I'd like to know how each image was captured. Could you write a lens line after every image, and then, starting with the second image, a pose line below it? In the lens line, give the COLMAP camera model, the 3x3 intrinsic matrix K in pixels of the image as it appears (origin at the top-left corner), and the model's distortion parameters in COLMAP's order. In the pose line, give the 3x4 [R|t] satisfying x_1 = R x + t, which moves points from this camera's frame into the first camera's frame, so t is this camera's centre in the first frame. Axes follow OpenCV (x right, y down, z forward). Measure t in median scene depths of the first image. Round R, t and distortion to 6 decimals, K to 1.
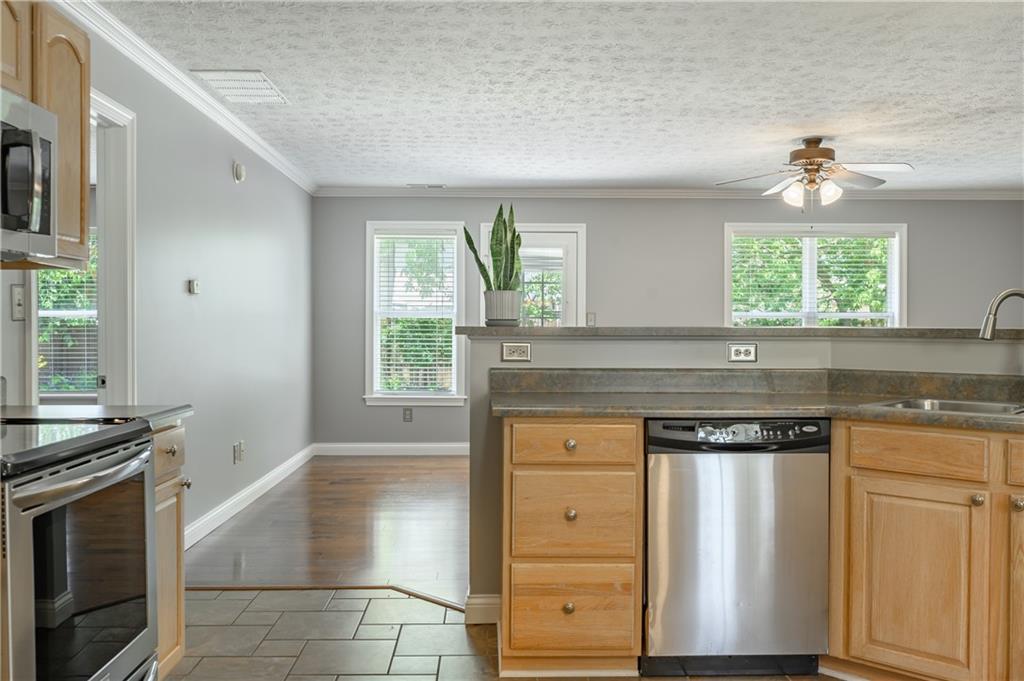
lens RADIAL K [[883.1, 0, 511.5], [0, 883.1, 336.4], [0, 0, 1]] dist [0.000180, 0.012611]
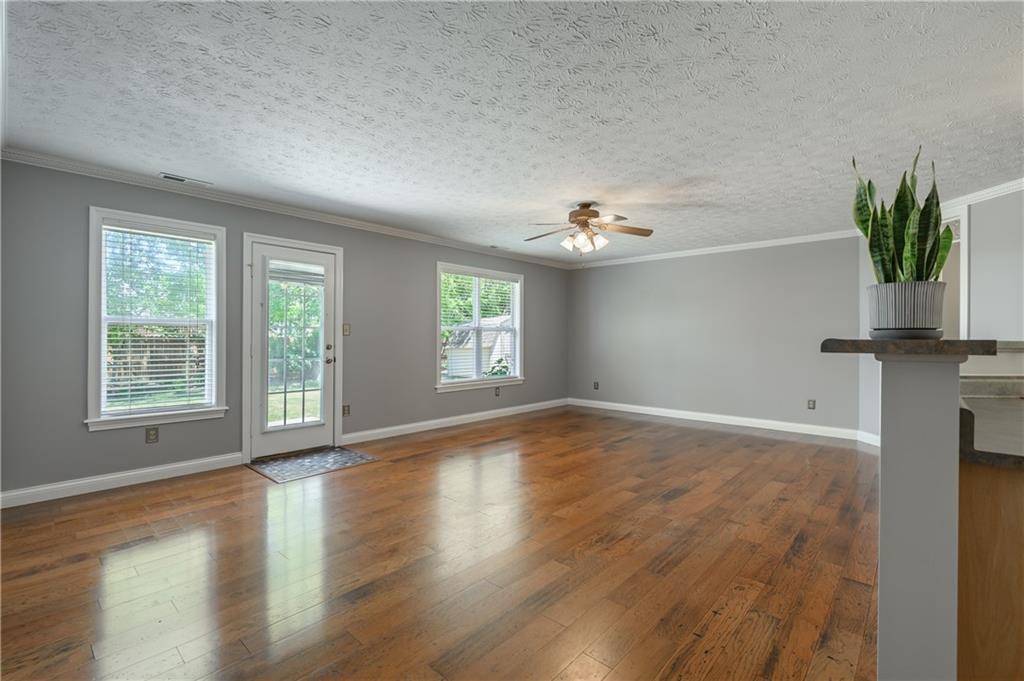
lens RADIAL K [[449.5, 0, 507.3], [0, 449.5, 336.6], [0, 0, 1]] dist [-0.001511, -0.000331]
pose [[0.705145, 0.001729, 0.709061, -0.334233], [0.003901, 0.999972, -0.006317, -0.009834], [-0.709053, 0.007221, 0.705119, 0.778945]]
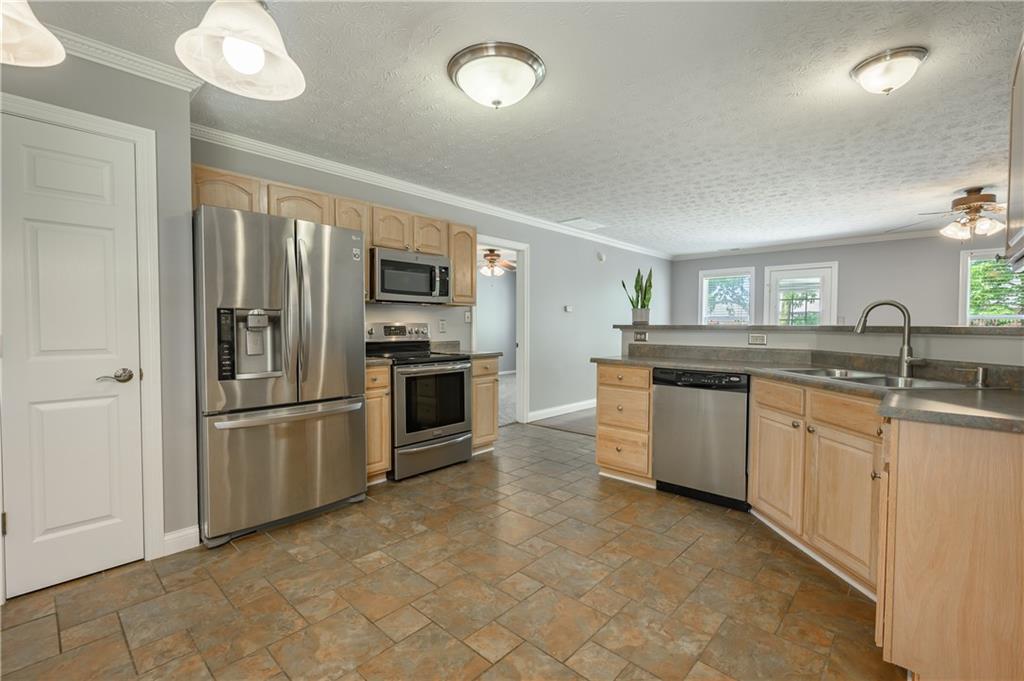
lens RADIAL K [[453.7, 0, 512.0], [0, 453.7, 340.5], [0, 0, 1]] dist [0.003435, -0.000271]
pose [[0.720846, 0.023810, -0.692687, 0.423734], [-0.008684, 0.999642, 0.025325, 0.001306], [0.693041, -0.012240, 0.720794, -0.016623]]
